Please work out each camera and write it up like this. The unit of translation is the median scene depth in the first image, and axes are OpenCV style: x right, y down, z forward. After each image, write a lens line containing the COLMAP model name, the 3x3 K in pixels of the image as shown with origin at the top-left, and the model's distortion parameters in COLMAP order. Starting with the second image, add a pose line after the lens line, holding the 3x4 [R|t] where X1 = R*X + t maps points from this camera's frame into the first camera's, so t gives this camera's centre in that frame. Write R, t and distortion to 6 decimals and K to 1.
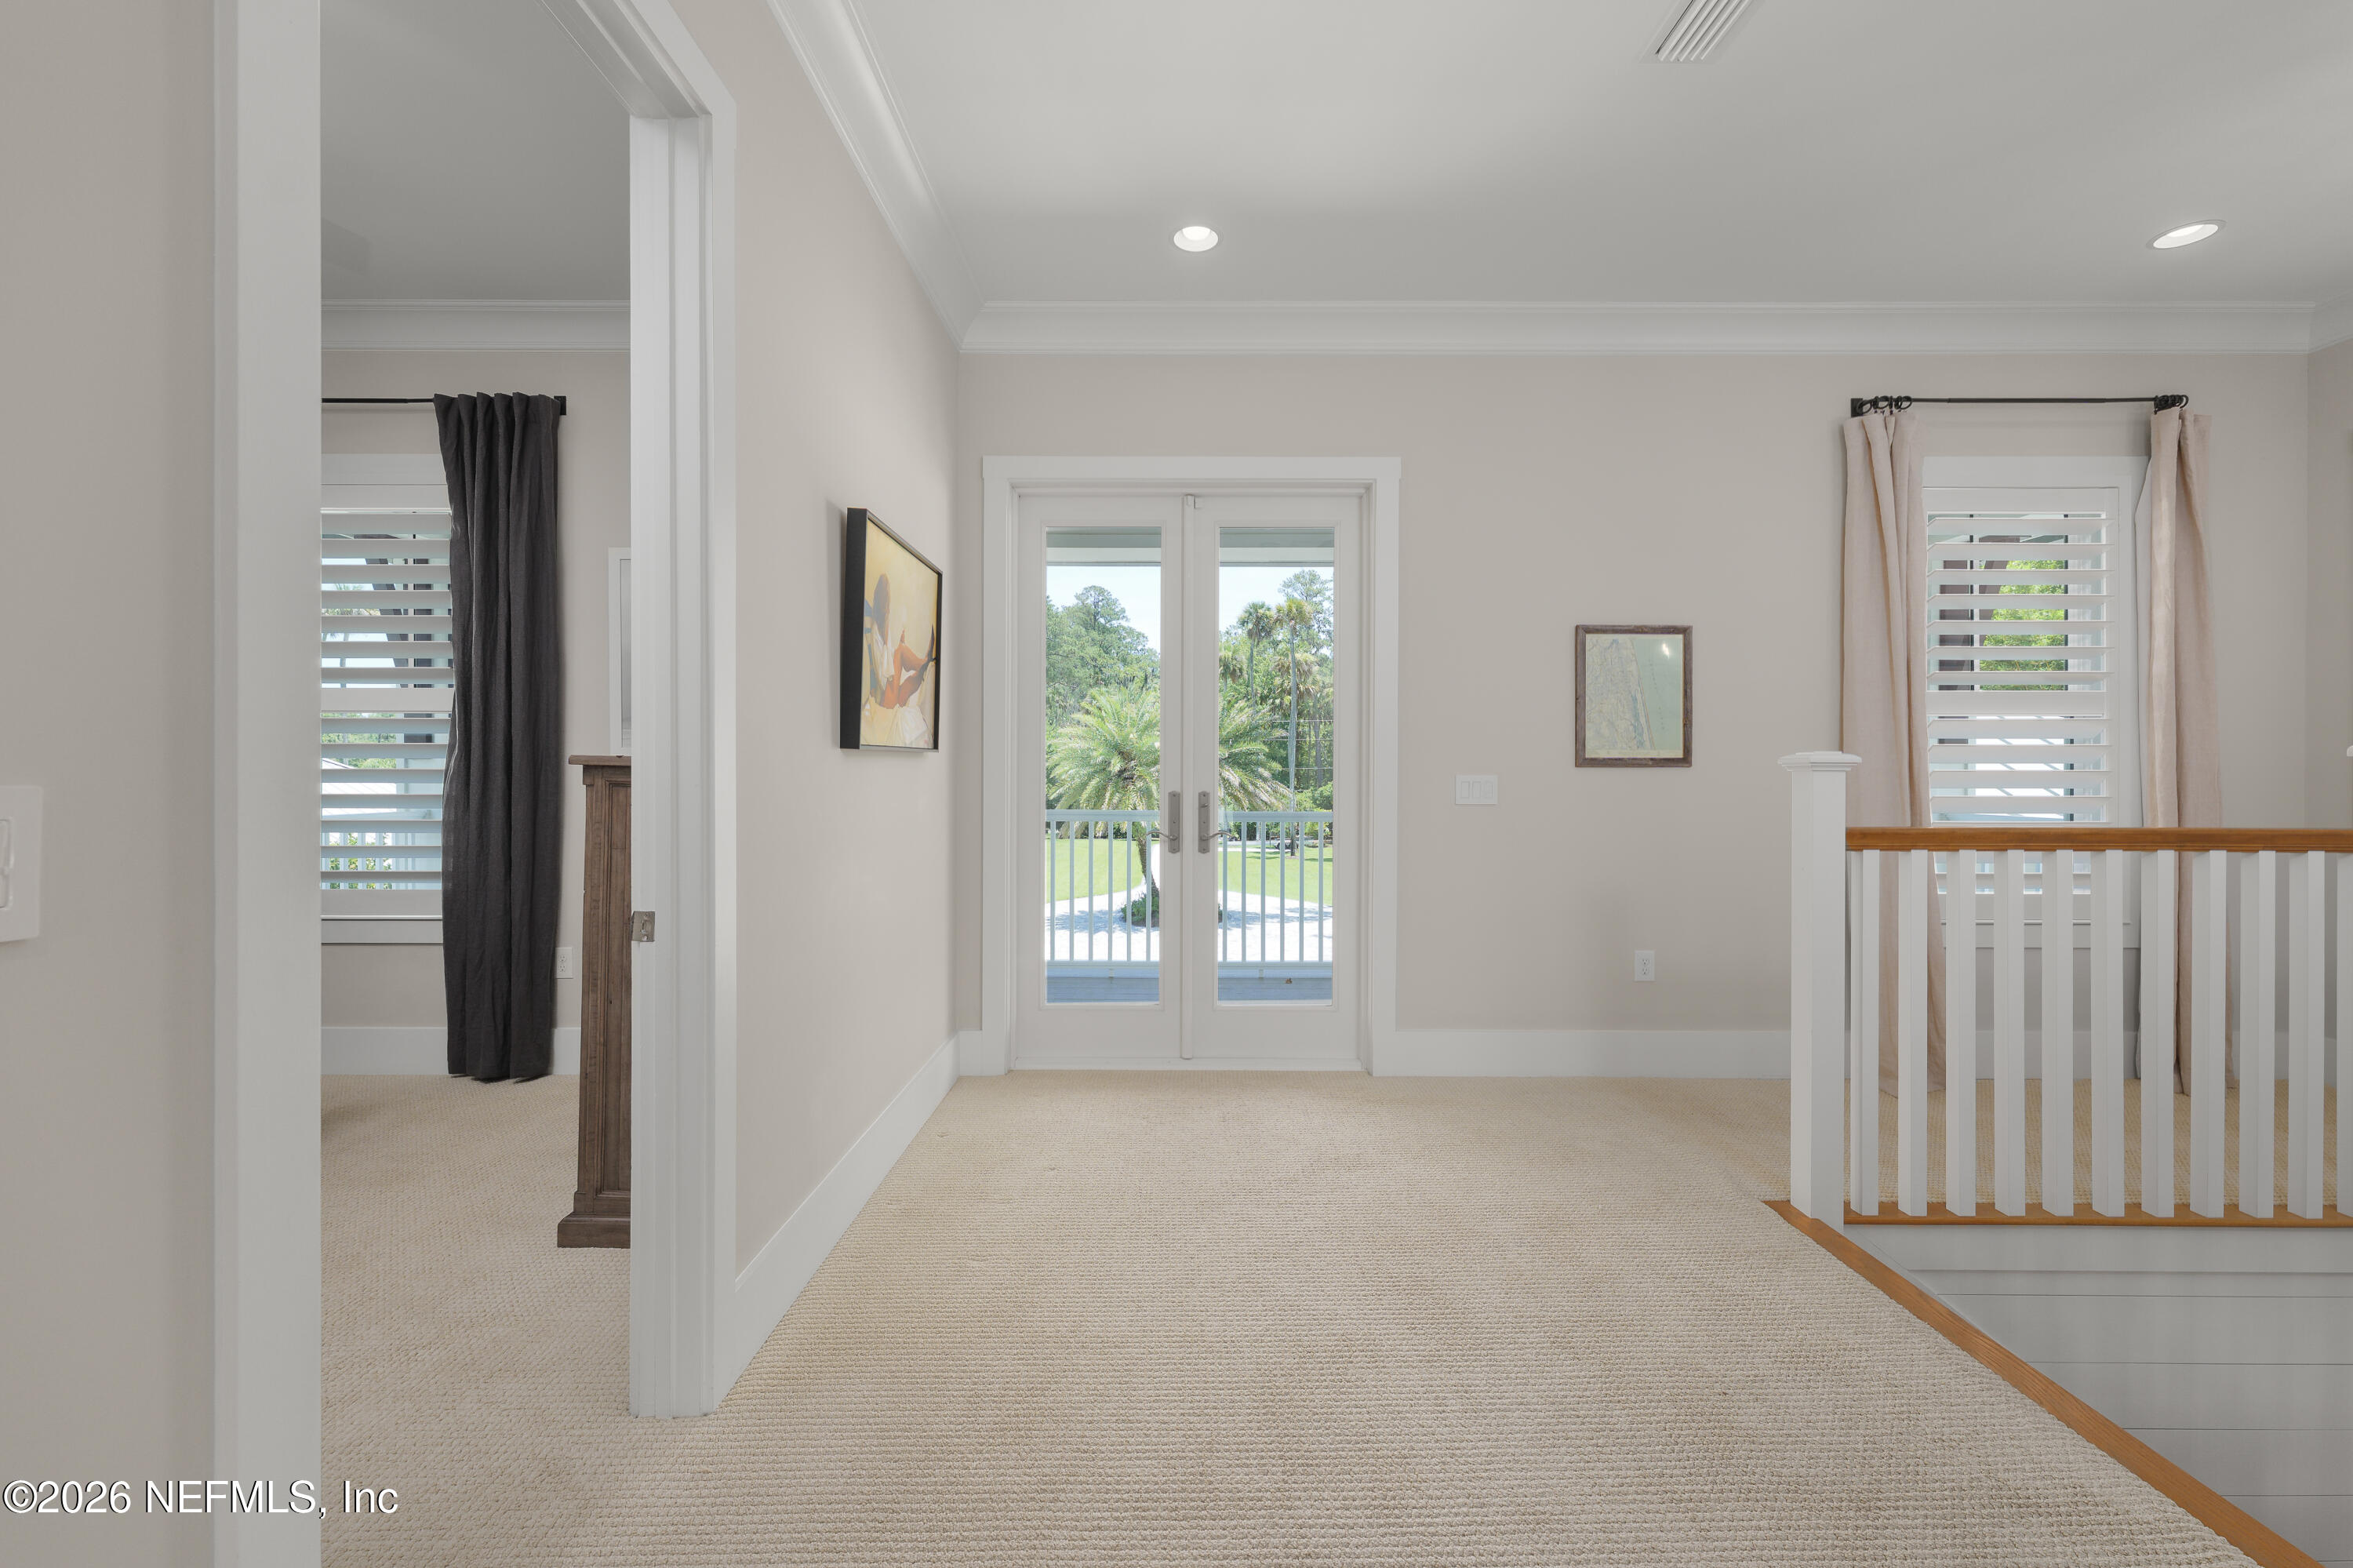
lens RADIAL K [[958.7, 0, 1177.2], [0, 958.7, 779.3], [0, 0, 1]] dist [0.002223, -0.000137]
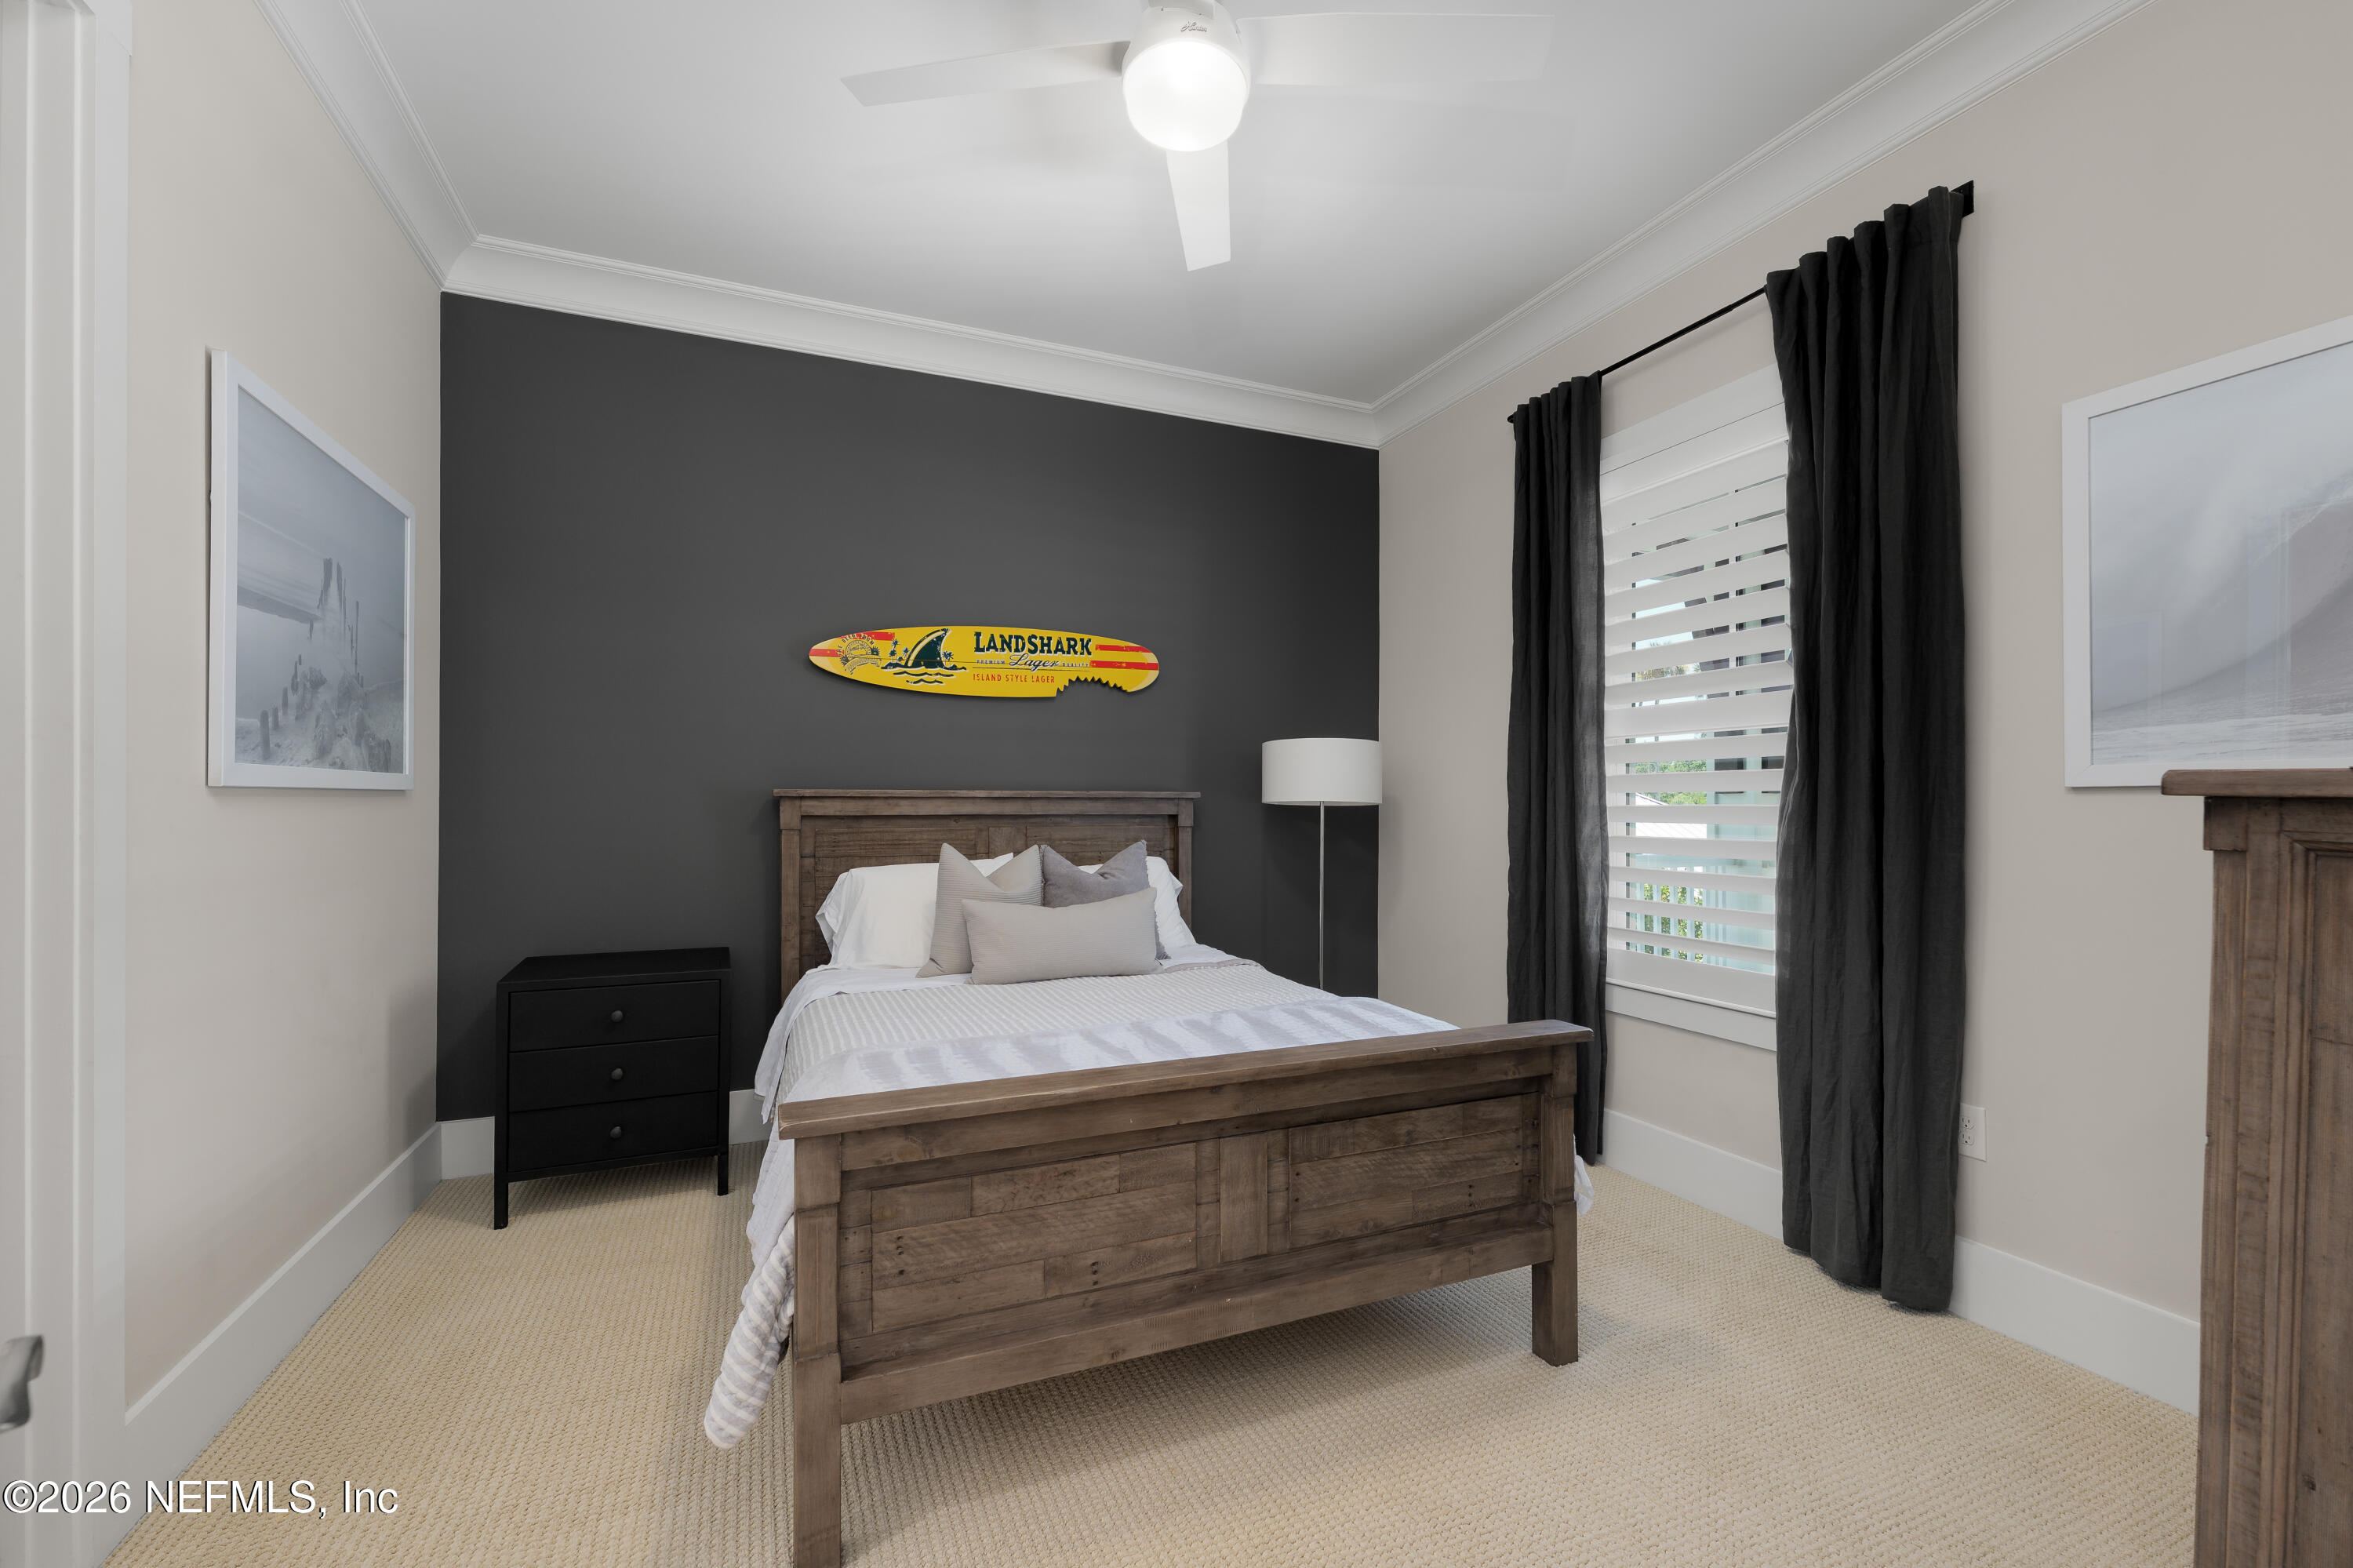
lens RADIAL K [[958.7, 0, 1174.7], [0, 958.7, 807.3], [0, 0, 1]] dist [0.002223, -0.000137]
pose [[0.378911, -0.002450, -0.925430, -0.285626], [-0.003163, 0.999987, -0.003942, -0.005331], [0.925428, 0.004421, 0.378898, 0.329876]]
